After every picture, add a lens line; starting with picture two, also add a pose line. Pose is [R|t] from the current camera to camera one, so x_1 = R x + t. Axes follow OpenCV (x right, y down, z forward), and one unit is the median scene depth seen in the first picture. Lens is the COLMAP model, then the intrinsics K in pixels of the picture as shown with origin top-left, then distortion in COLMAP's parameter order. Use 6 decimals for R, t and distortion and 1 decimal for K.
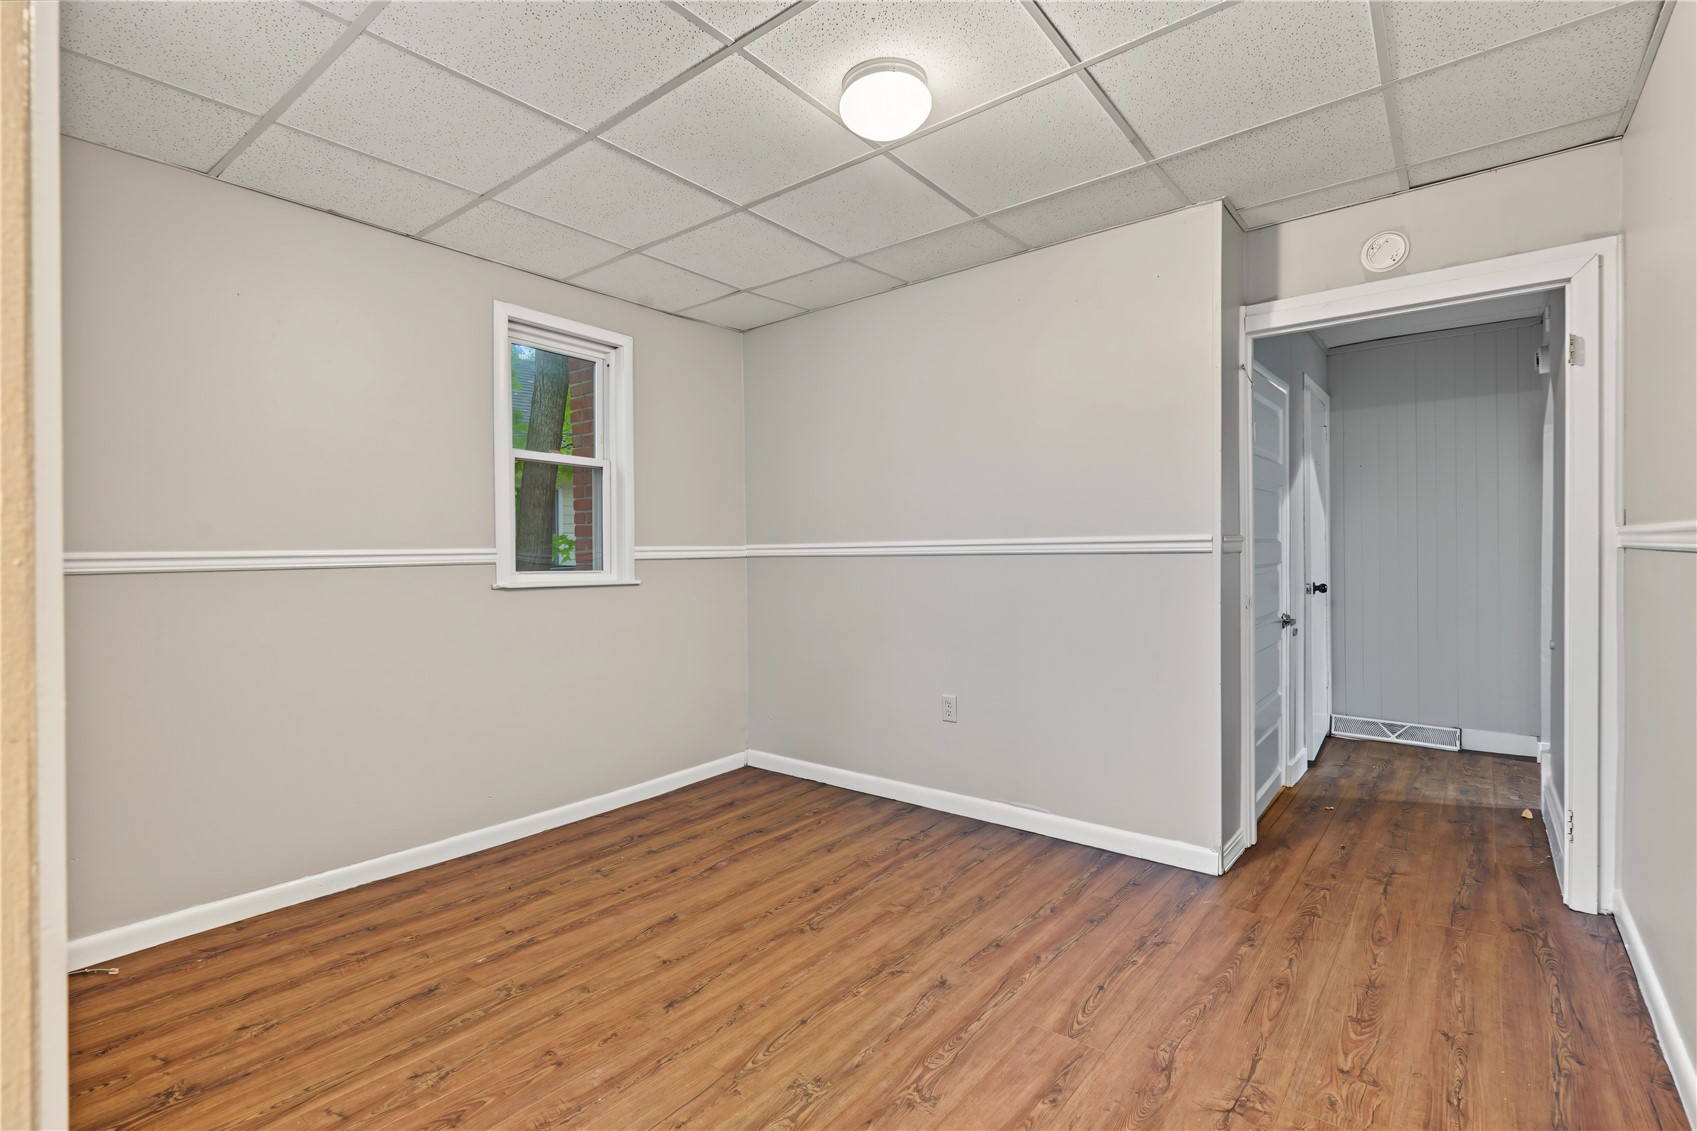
lens RADIAL K [[776.3, 0, 838.8], [0, 776.3, 574.1], [0, 0, 1]] dist [-0.003181, 0.000530]
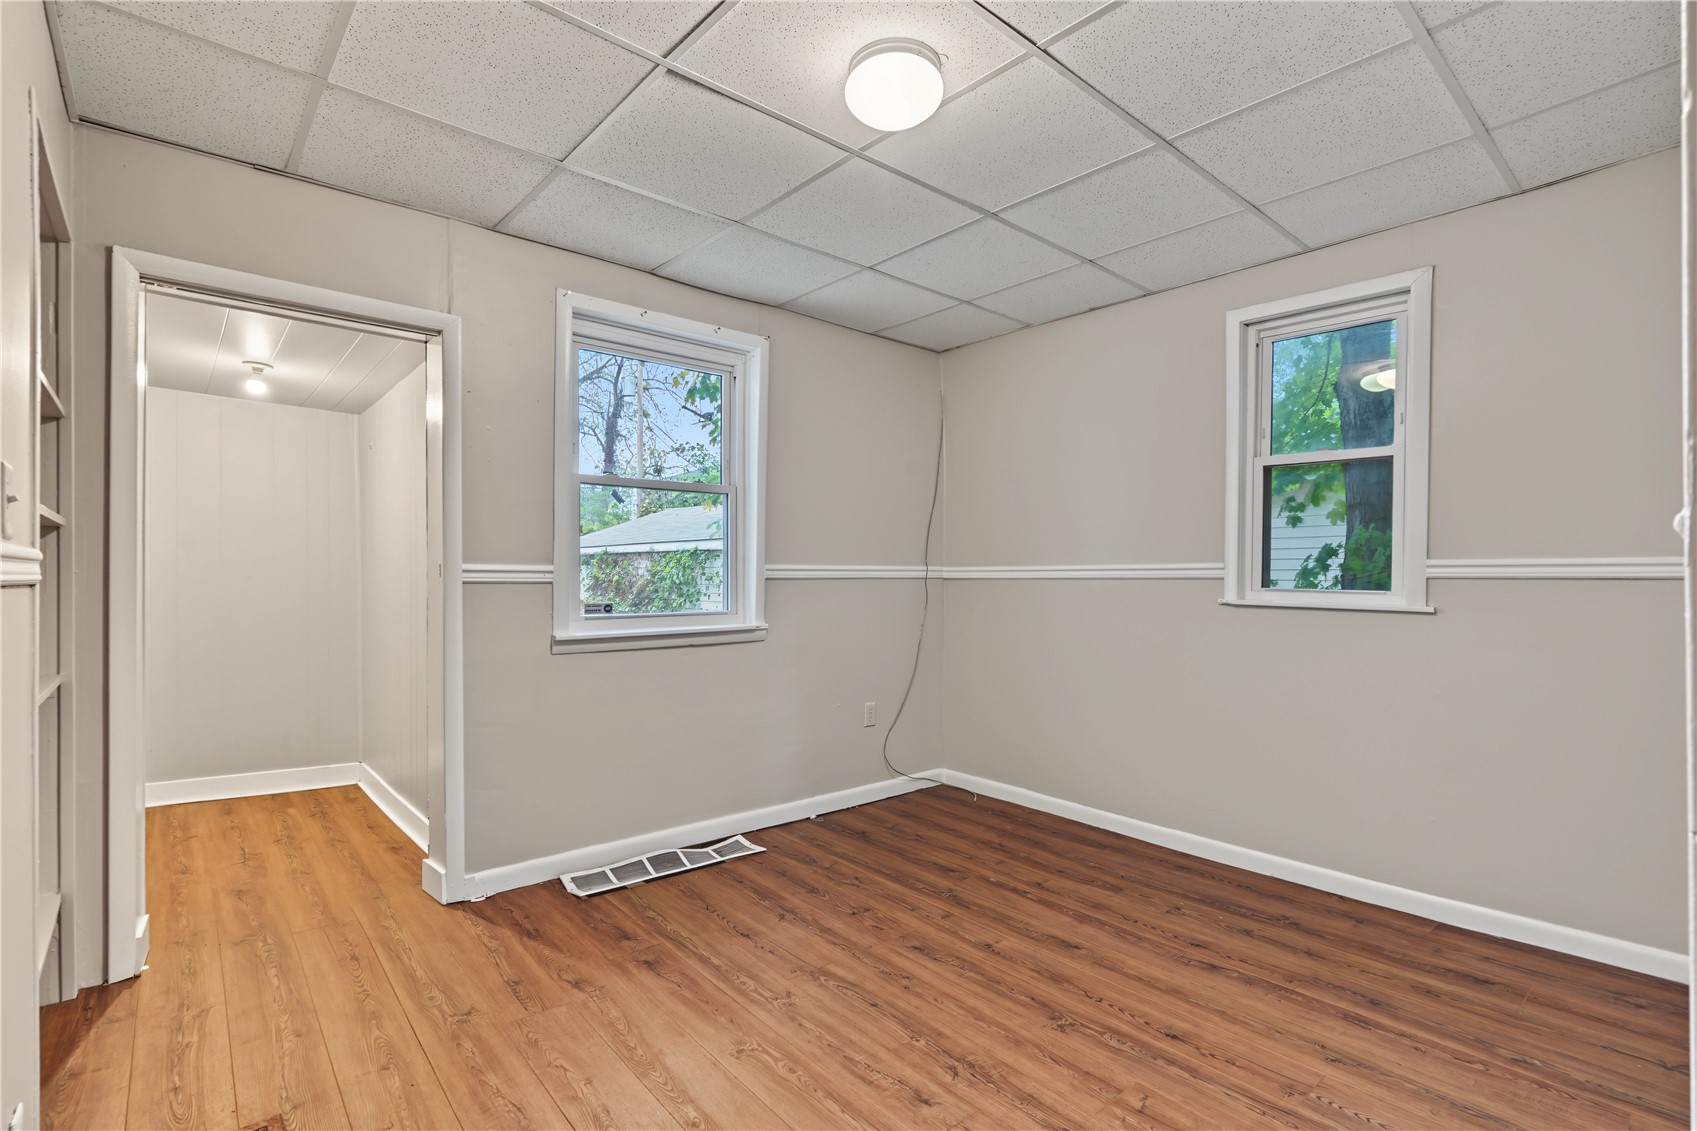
lens RADIAL K [[776.3, 0, 838.8], [0, 776.3, 574.1], [0, 0, 1]] dist [-0.003181, 0.000530]
pose [[-0.169664, 0.012670, -0.985421, 0.741403], [-0.026285, 0.999503, 0.017376, -0.028693], [0.985151, 0.028850, -0.169246, 0.813072]]
